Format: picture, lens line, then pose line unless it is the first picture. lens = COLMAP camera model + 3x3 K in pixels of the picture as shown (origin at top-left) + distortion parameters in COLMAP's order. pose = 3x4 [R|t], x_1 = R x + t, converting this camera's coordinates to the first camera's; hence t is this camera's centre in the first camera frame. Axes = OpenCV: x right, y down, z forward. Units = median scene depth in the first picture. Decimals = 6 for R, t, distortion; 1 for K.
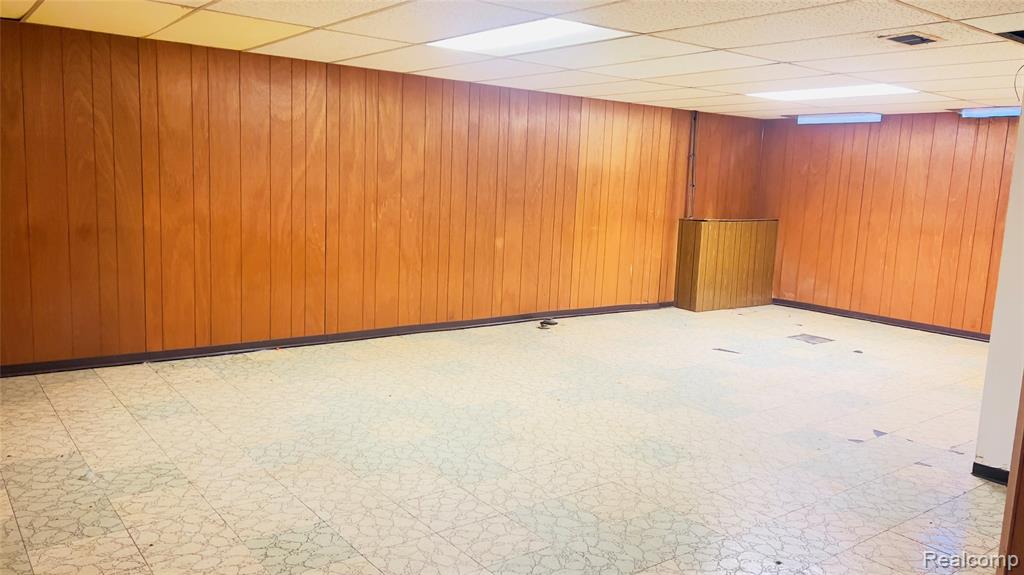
lens RADIAL K [[773.5, 0, 511.4], [0, 773.5, 287.8], [0, 0, 1]] dist [0.042962, -0.032001]
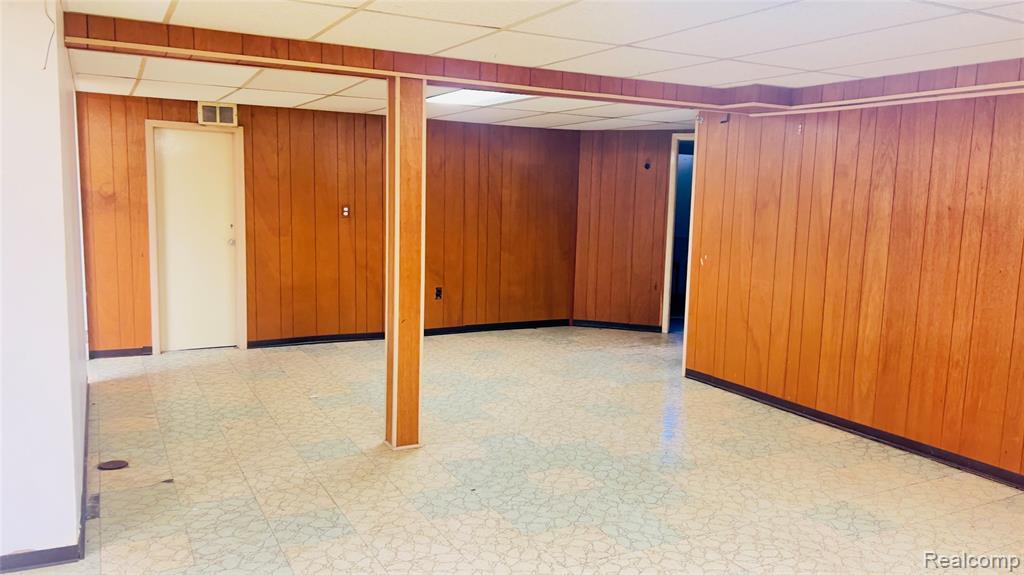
lens RADIAL K [[773.5, 0, 512.7], [0, 773.5, 289.1], [0, 0, 1]] dist [0.042962, -0.032001]
pose [[-0.982676, -0.092506, 0.160597, 0.087059], [-0.046267, 0.961535, 0.270757, -0.299268], [-0.179466, 0.258636, -0.949157, 1.924751]]
